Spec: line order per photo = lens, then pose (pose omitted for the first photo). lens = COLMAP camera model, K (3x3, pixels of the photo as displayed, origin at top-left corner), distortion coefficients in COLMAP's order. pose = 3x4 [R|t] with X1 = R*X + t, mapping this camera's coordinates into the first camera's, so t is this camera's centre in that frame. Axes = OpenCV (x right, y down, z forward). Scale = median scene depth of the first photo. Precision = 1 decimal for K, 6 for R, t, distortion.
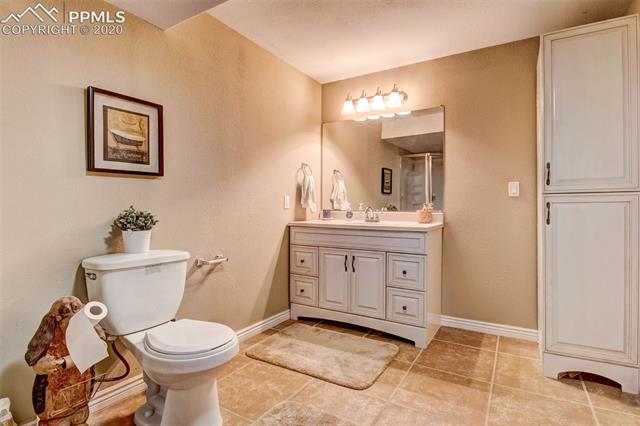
lens RADIAL K [[328.2, 0, 320.0], [0, 328.2, 213.0], [0, 0, 1]] dist [-0.001123, -0.000279]
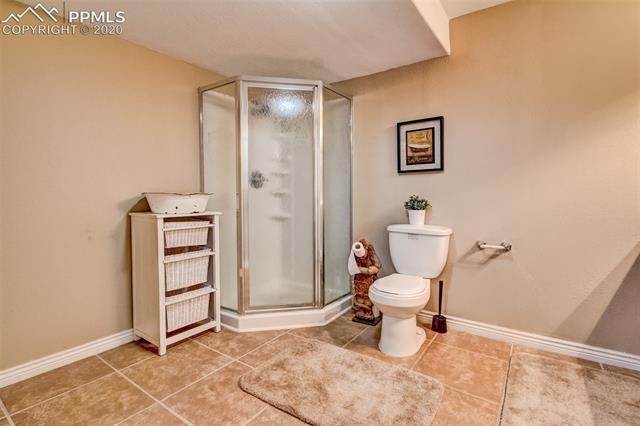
lens RADIAL K [[301.2, 0, 335.8], [0, 301.2, 210.0], [0, 0, 1]] dist [0.001638, -0.000193]
pose [[-0.041091, 0.049143, -0.997946, 0.784521], [-0.024007, 0.998453, 0.050156, -0.005899], [0.998867, 0.026019, -0.039848, 0.663508]]
